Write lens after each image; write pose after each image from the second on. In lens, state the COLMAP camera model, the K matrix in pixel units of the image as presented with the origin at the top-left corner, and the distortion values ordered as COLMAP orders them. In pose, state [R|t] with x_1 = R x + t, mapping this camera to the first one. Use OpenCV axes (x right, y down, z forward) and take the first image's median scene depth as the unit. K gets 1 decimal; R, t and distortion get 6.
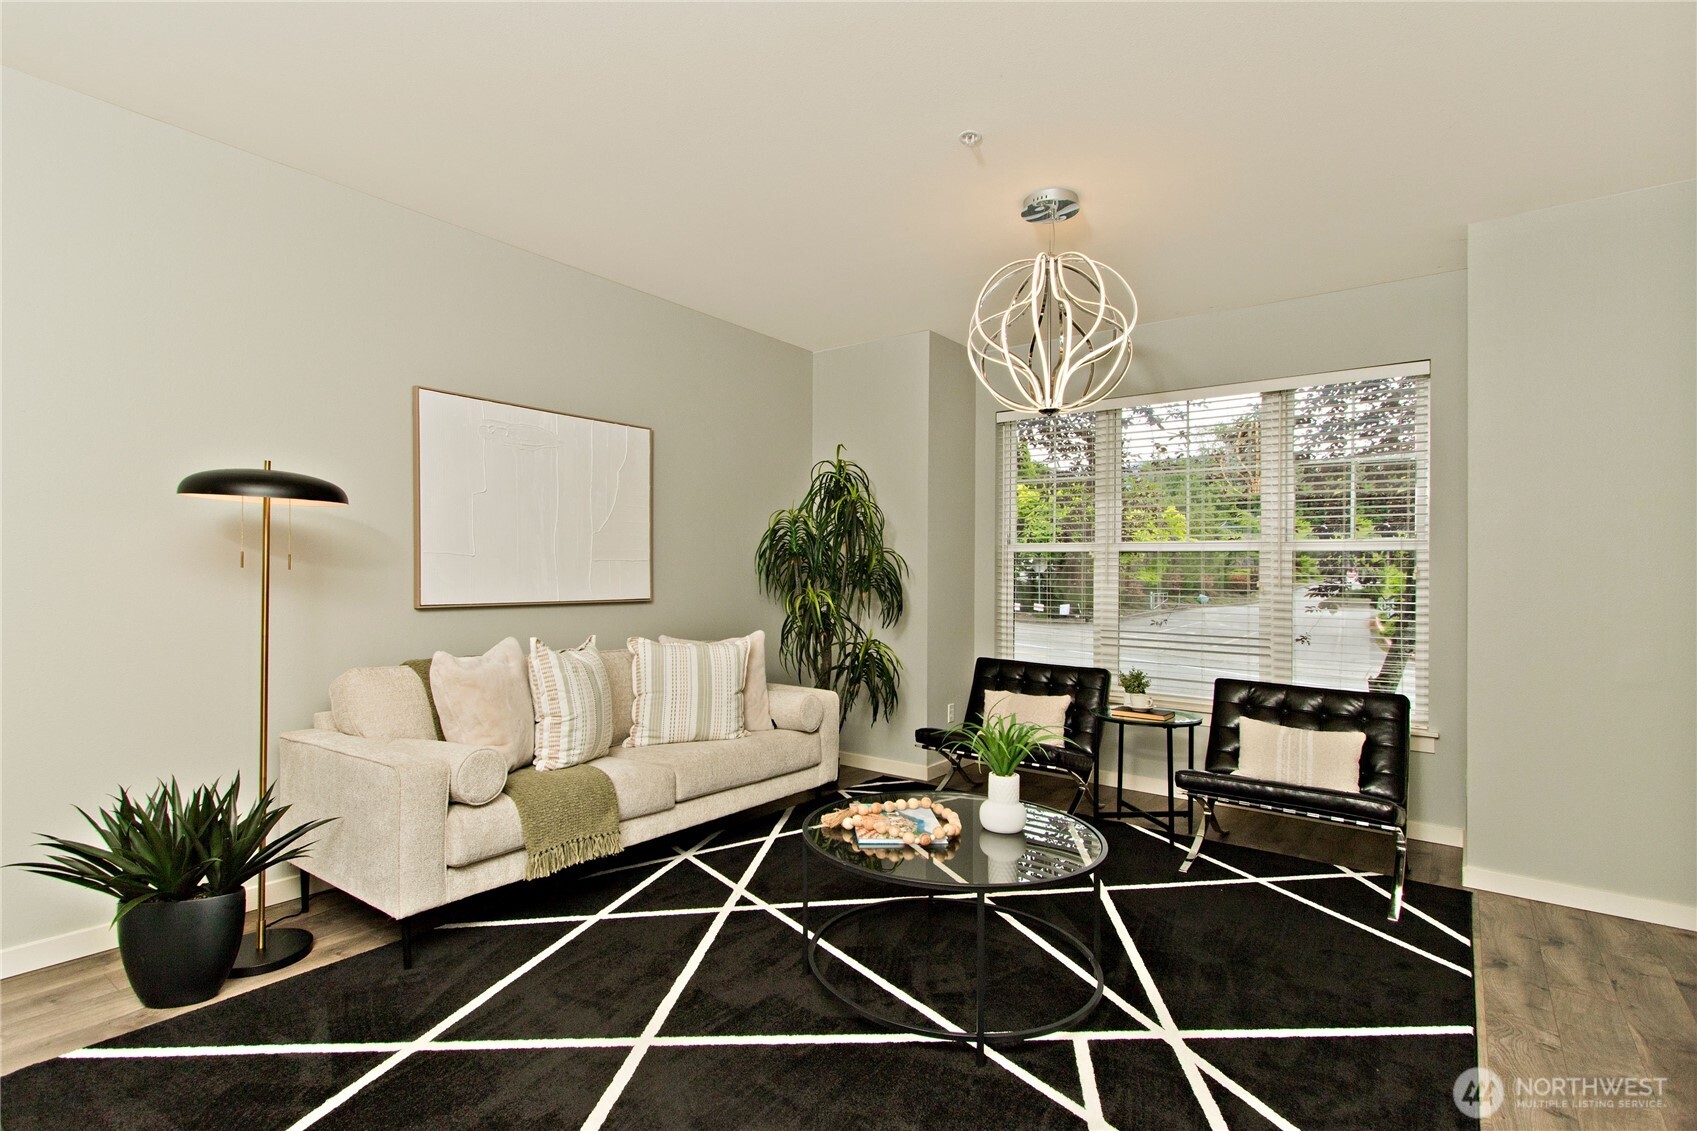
lens RADIAL K [[804.2, 0, 848.5], [0, 804.2, 565.5], [0, 0, 1]] dist [0.006865, -0.000788]
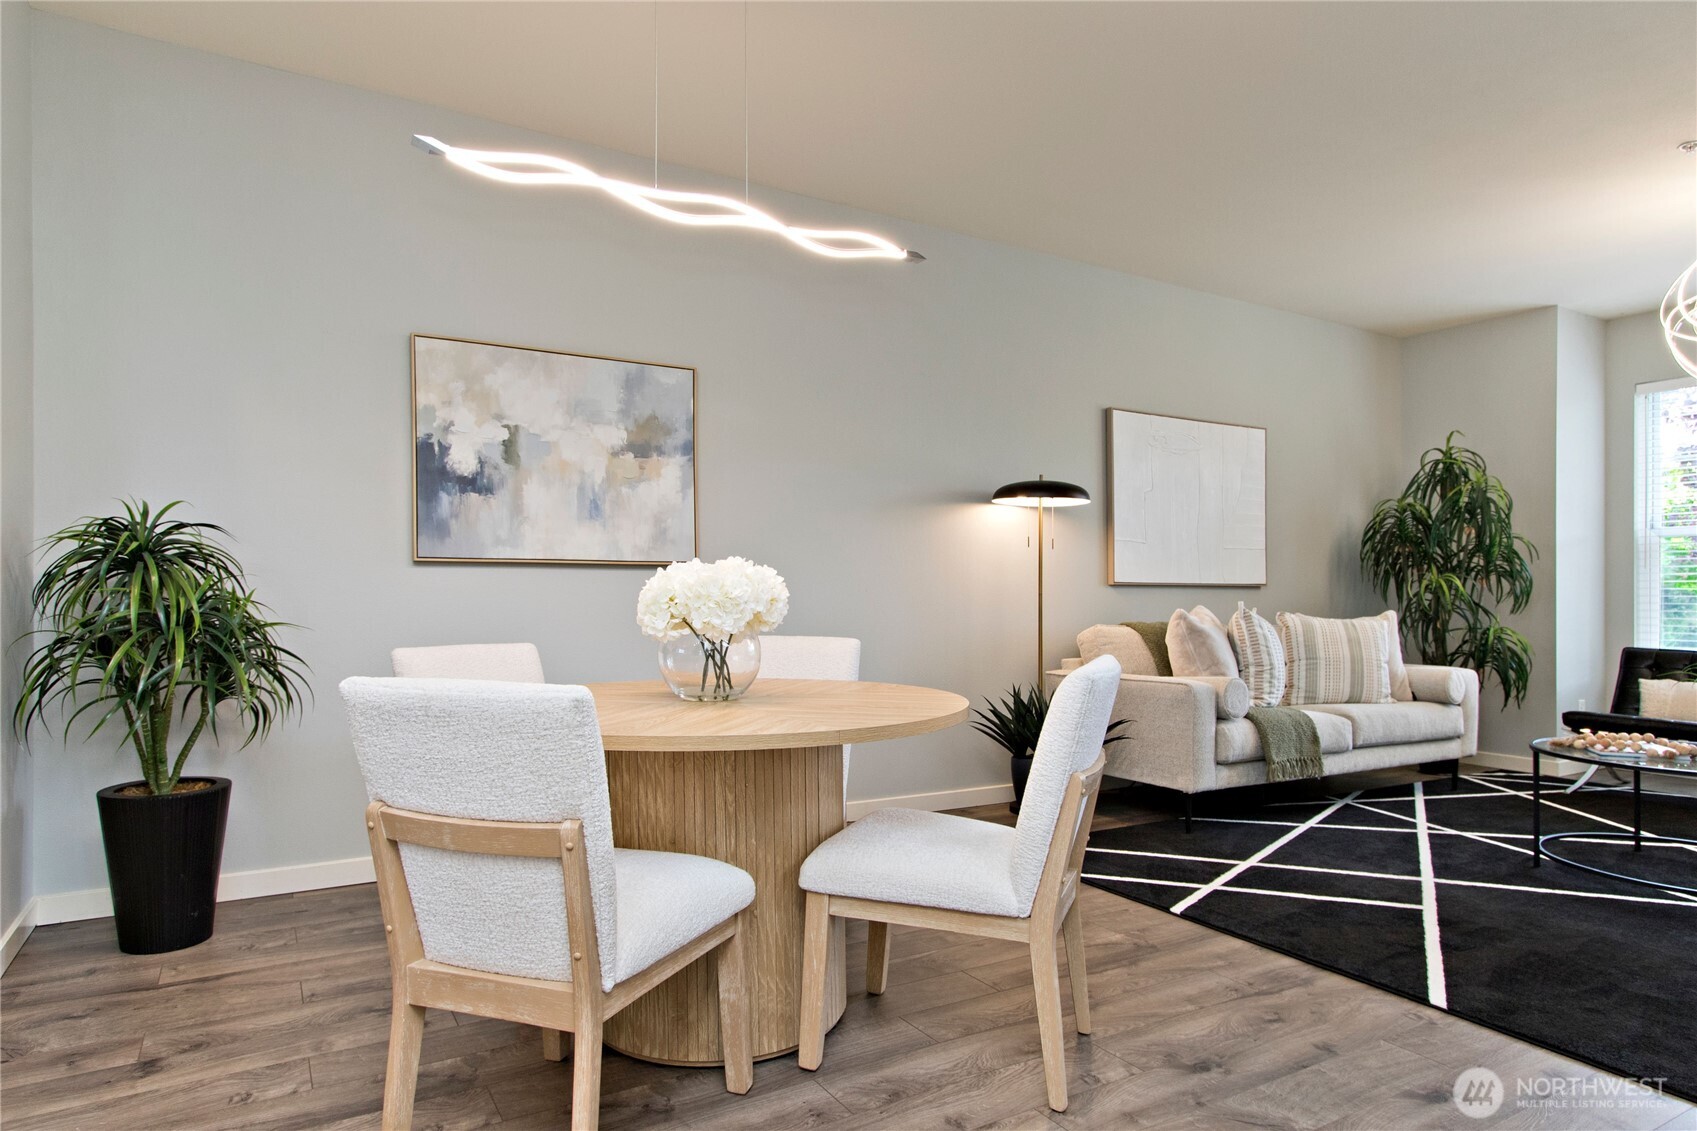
lens RADIAL K [[1007.2, 0, 781.4], [0, 1007.2, 604.2], [0, 0, 1]] dist [0.002545, -0.000511]
pose [[0.916851, -0.006447, -0.399177, -0.370645], [0.008769, 0.999954, 0.003991, 0.070373], [0.399133, -0.007160, 0.916865, -0.643642]]
